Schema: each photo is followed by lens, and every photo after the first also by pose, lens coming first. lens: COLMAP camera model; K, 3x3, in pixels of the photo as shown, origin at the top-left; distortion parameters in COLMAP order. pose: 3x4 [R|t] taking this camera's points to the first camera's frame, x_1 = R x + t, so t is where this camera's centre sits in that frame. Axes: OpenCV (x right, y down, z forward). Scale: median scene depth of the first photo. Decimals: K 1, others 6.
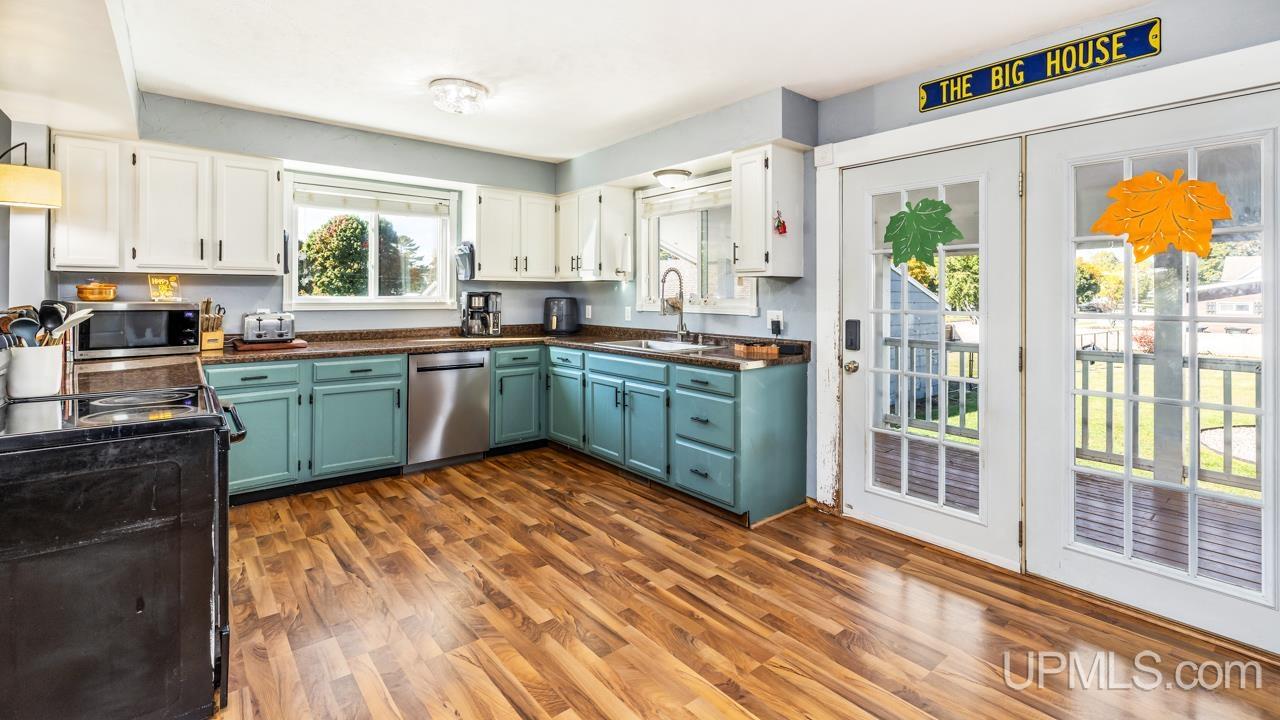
lens RADIAL K [[567.6, 0, 630.3], [0, 567.6, 292.2], [0, 0, 1]] dist [-0.002078, -0.000550]
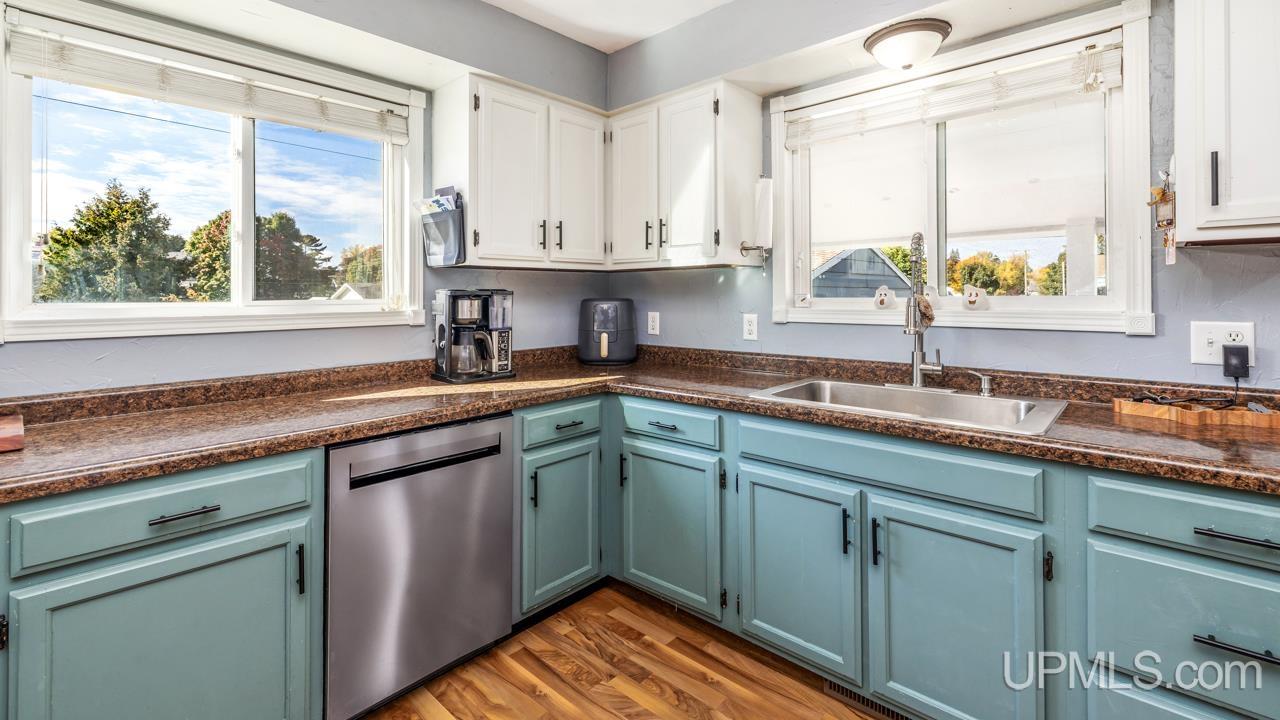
lens RADIAL K [[567.6, 0, 630.3], [0, 567.6, 292.2], [0, 0, 1]] dist [-0.002078, -0.000550]
pose [[0.991669, -0.010134, 0.128410, -0.196704], [0.010355, 0.999946, -0.001050, 0.003824], [-0.128392, 0.002371, 0.991721, 0.495539]]
